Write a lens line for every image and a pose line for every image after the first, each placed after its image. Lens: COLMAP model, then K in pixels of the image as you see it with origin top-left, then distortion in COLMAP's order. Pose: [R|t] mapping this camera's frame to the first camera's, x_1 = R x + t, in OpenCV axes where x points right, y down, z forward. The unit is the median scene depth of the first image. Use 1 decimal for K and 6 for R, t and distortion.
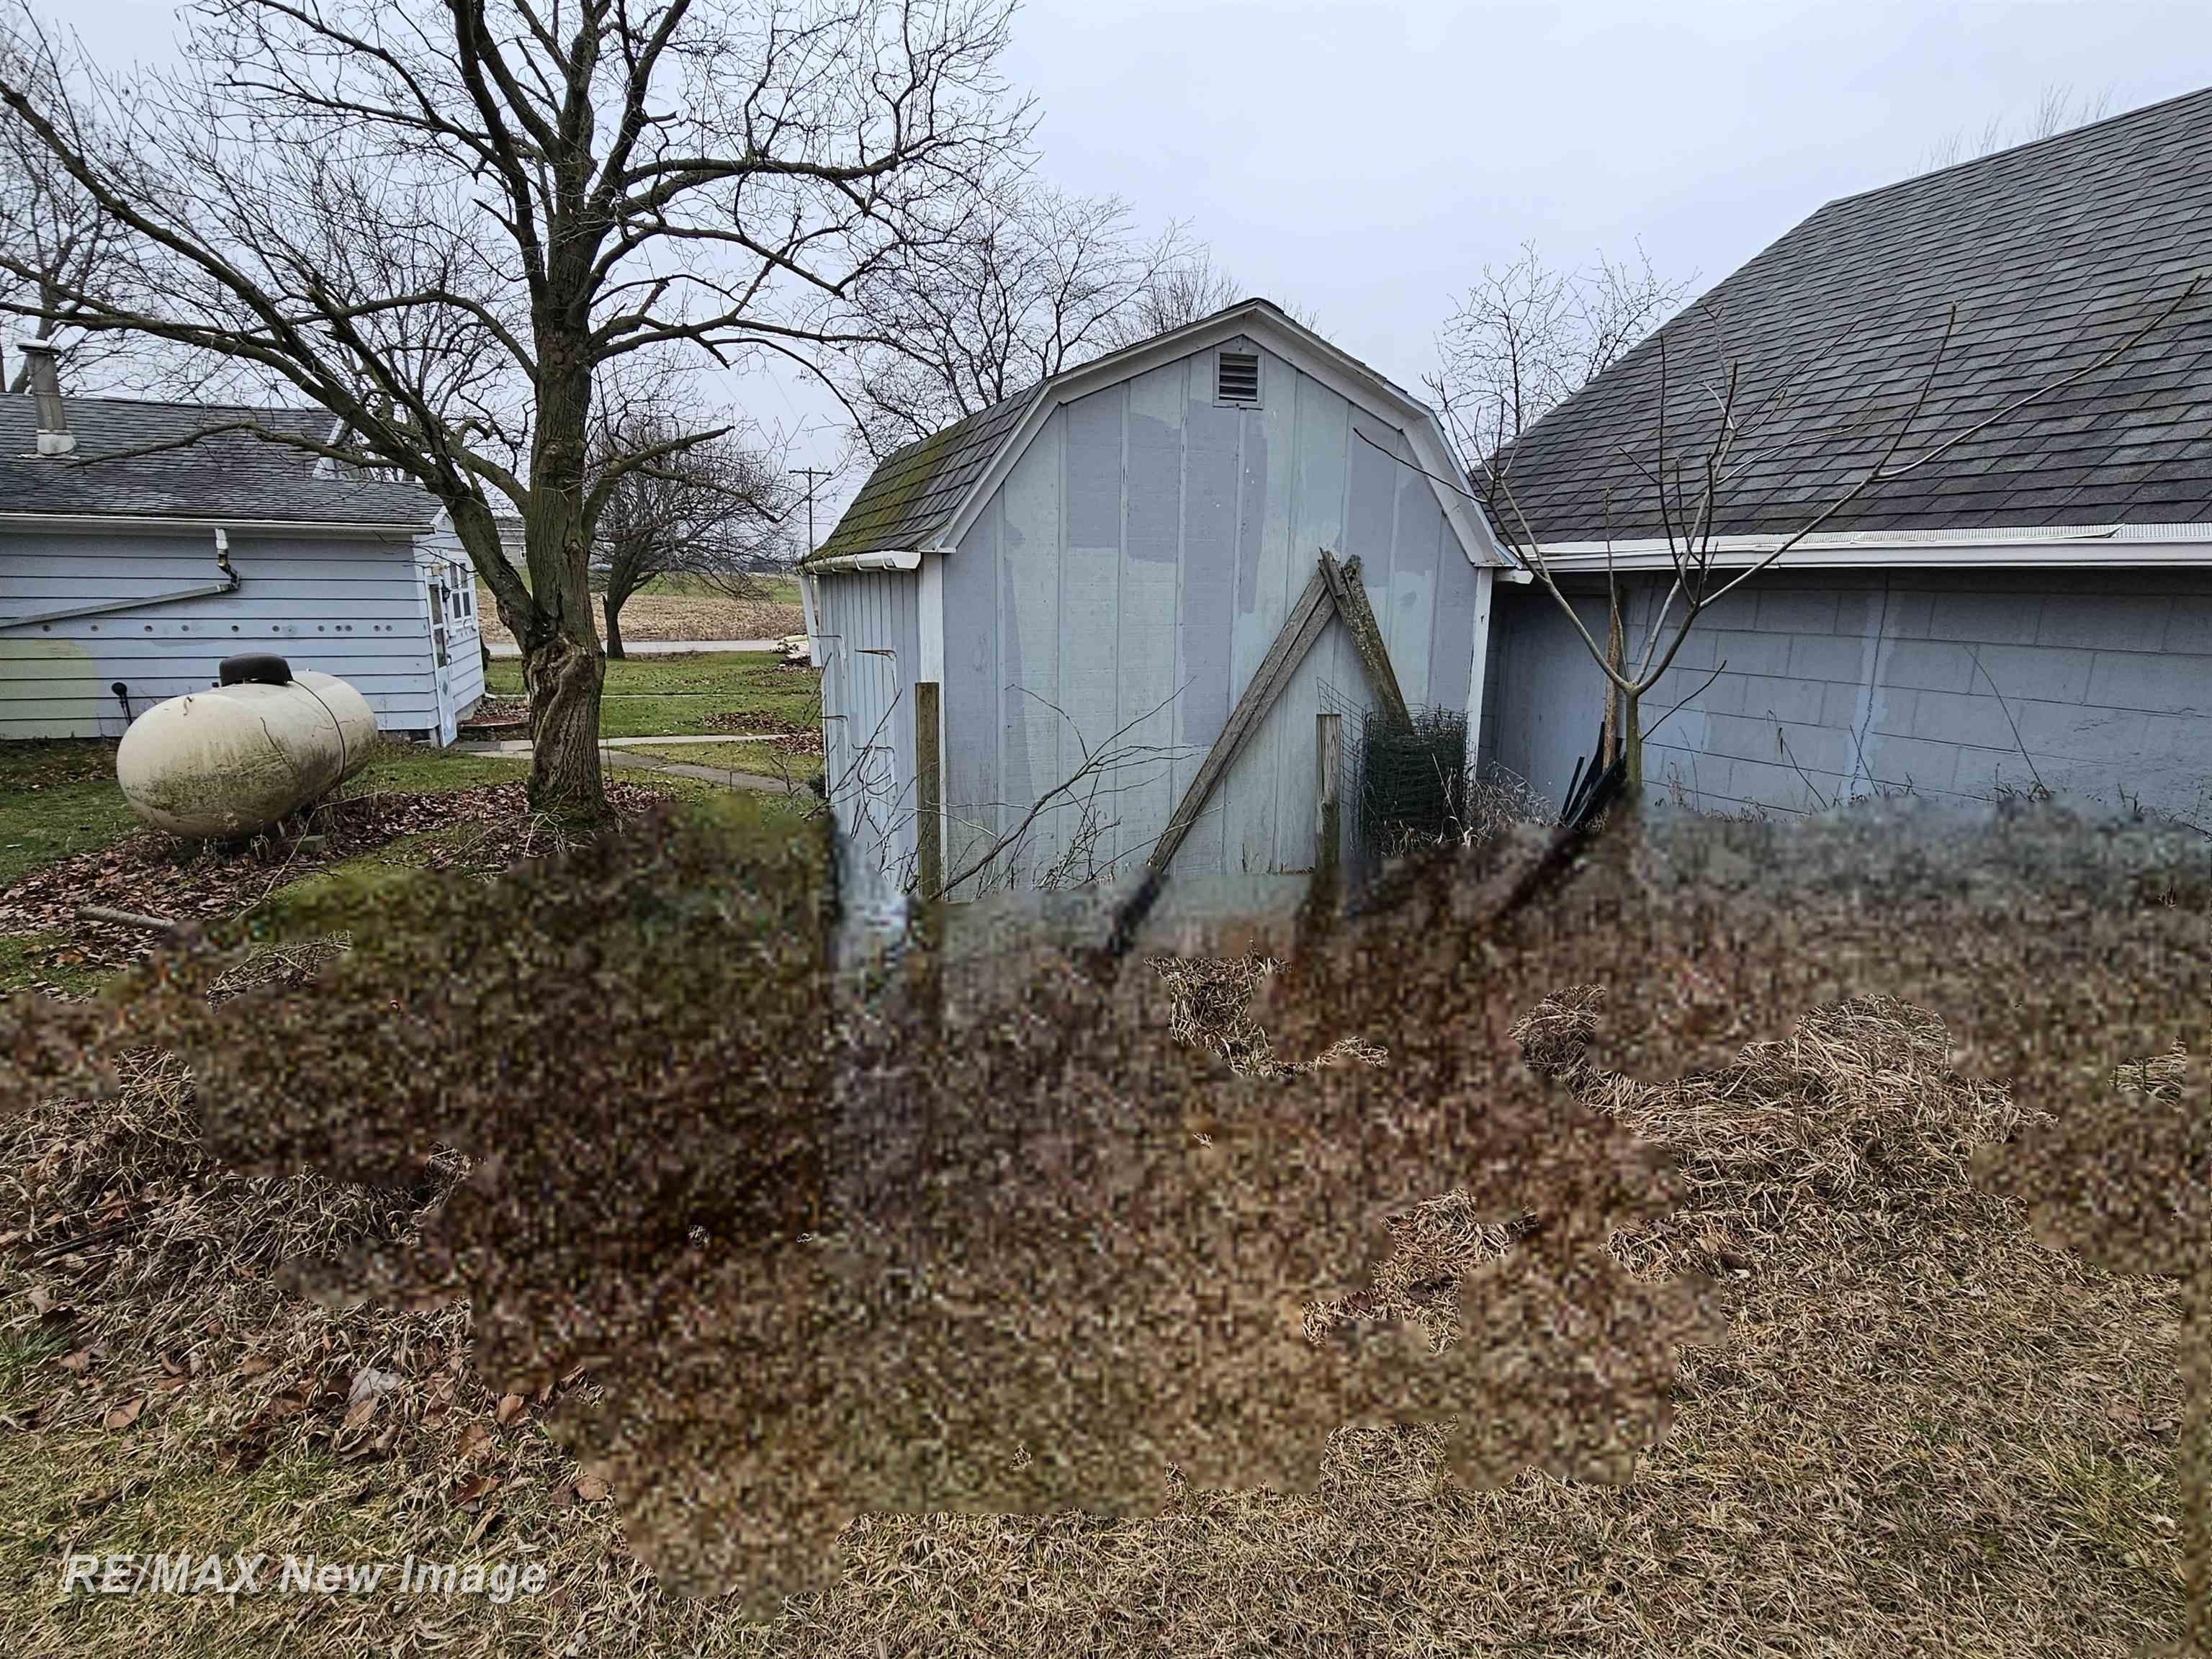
lens RADIAL K [[1155.6, 0, 1106.0], [0, 1155.6, 829.5], [0, 0, 1]] dist [-0.000245, 0.000271]
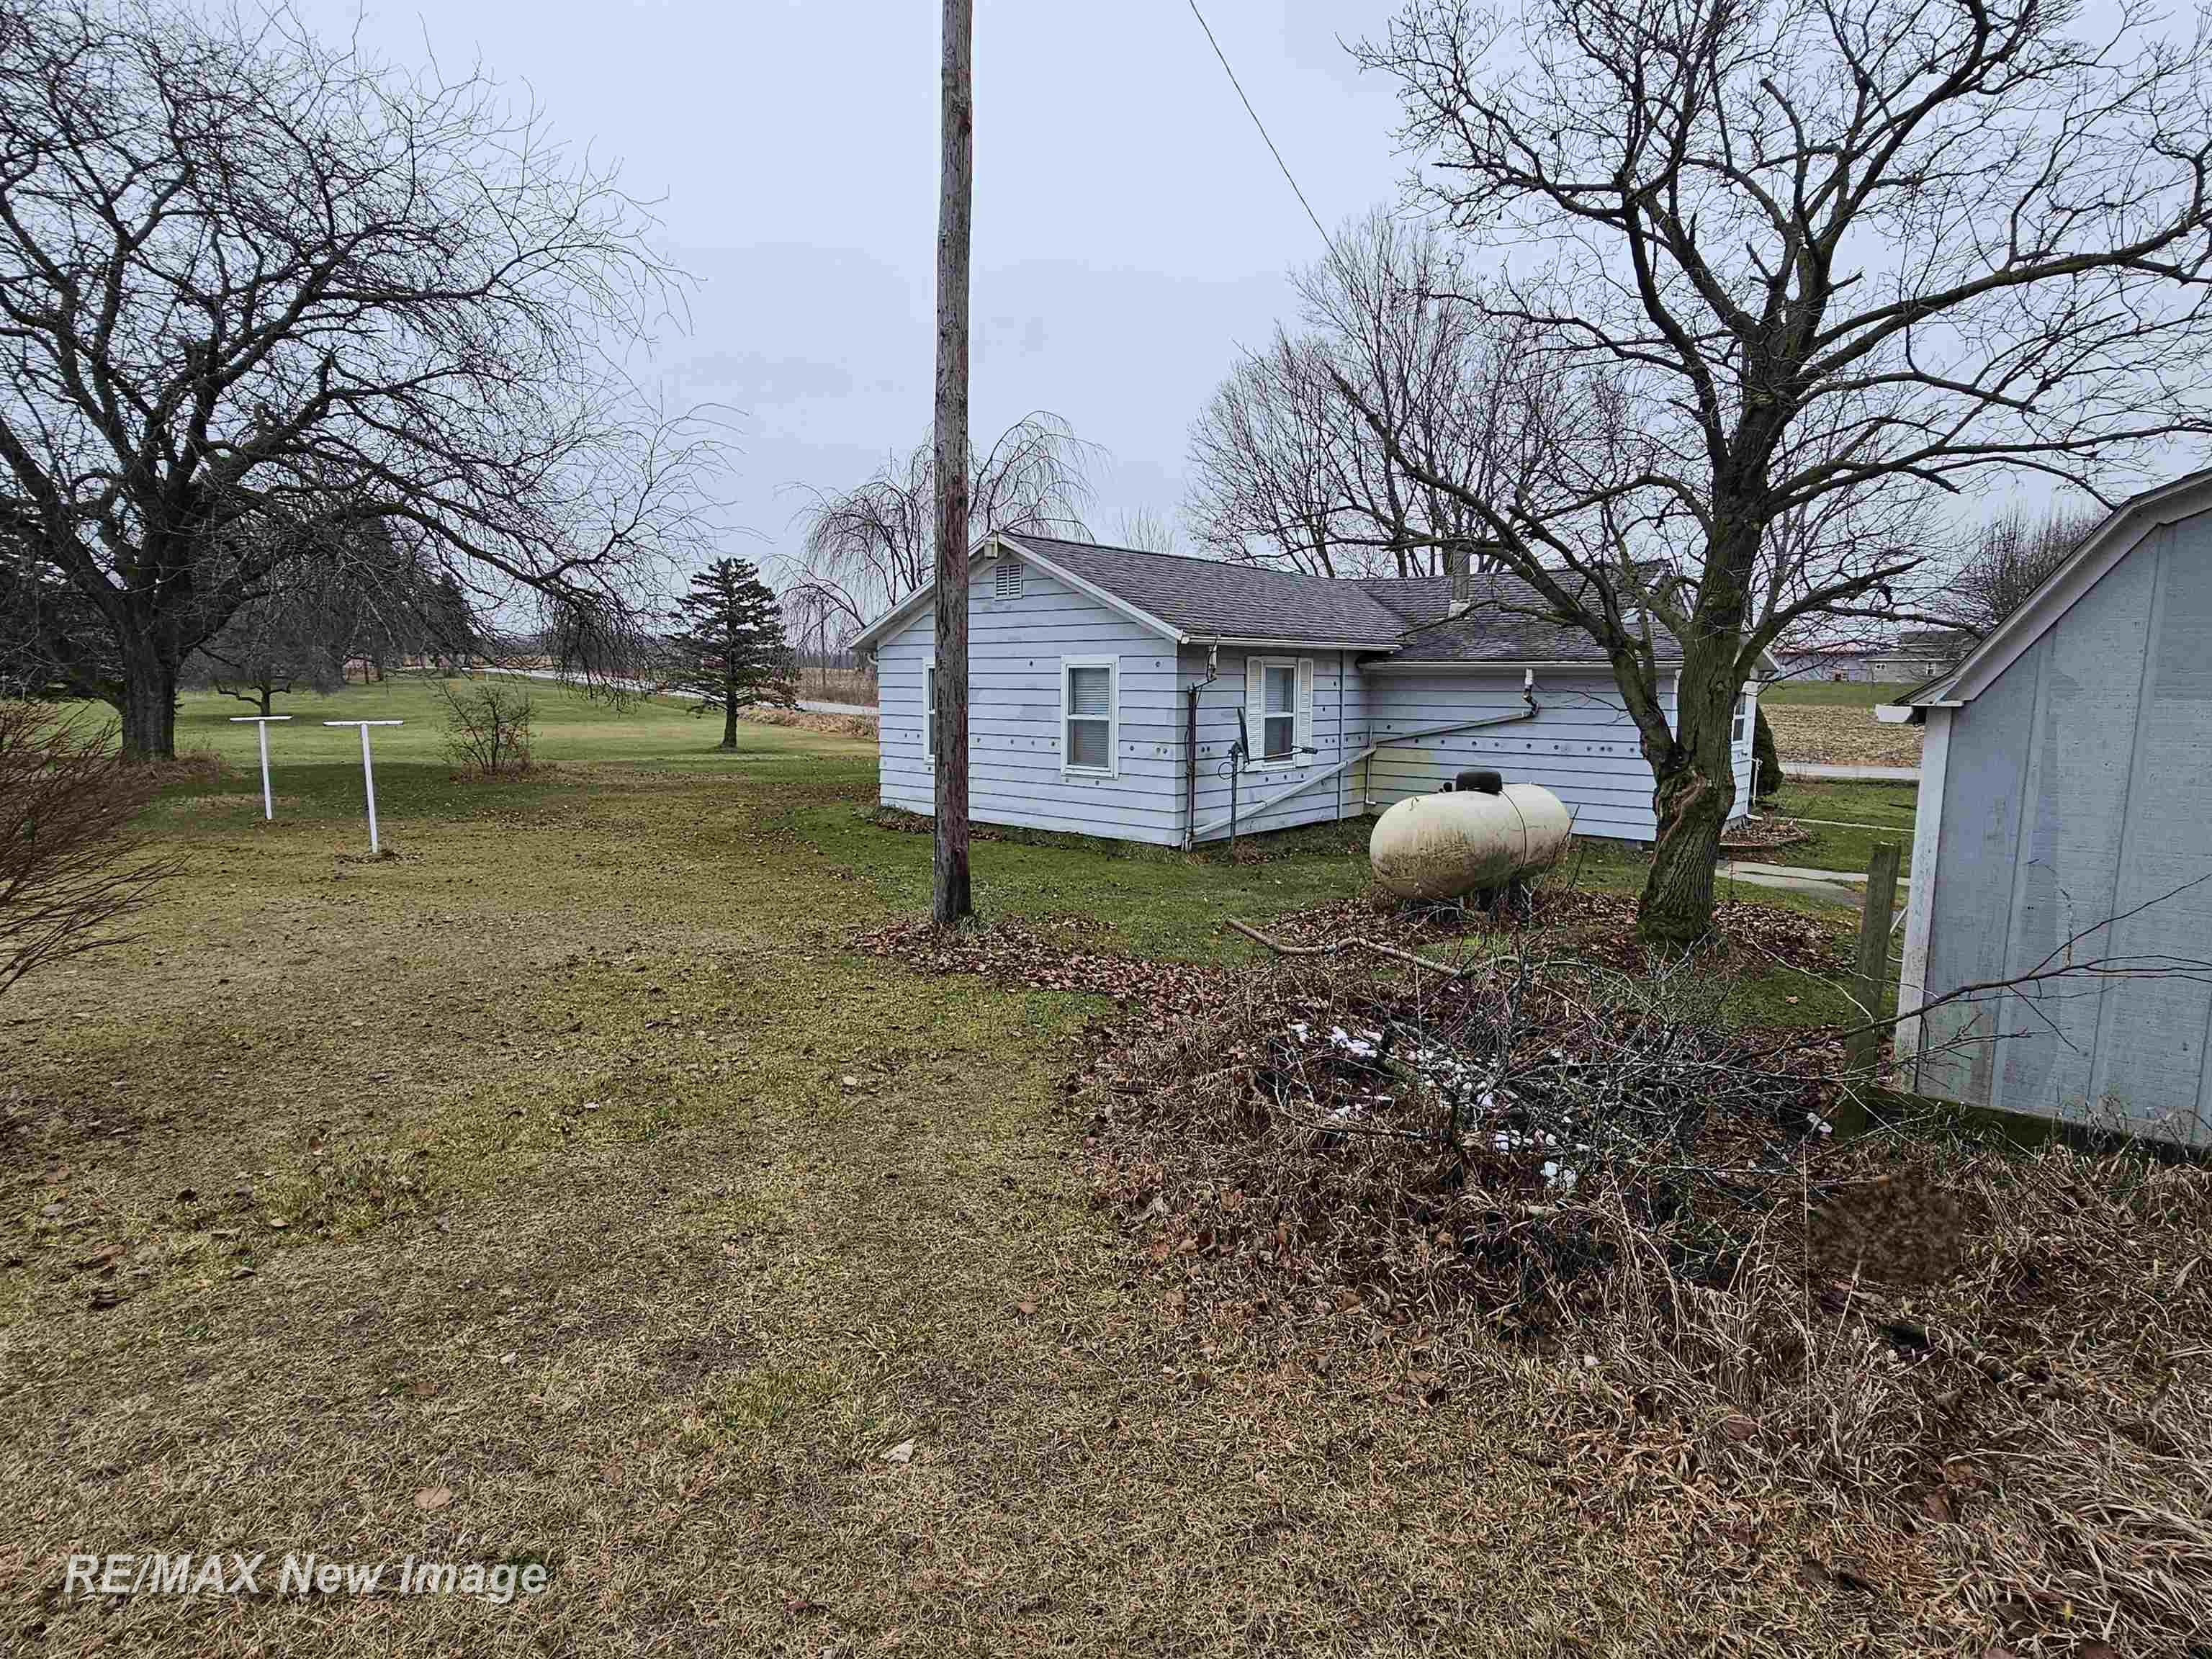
lens RADIAL K [[1155.6, 0, 1106.0], [0, 1155.6, 829.5], [0, 0, 1]] dist [-0.000245, 0.000271]
pose [[0.480012, 0.100258, -0.871514, 0.219622], [-0.185967, 0.982499, 0.010599, -0.020258], [0.857324, 0.156985, 0.490256, 0.002772]]
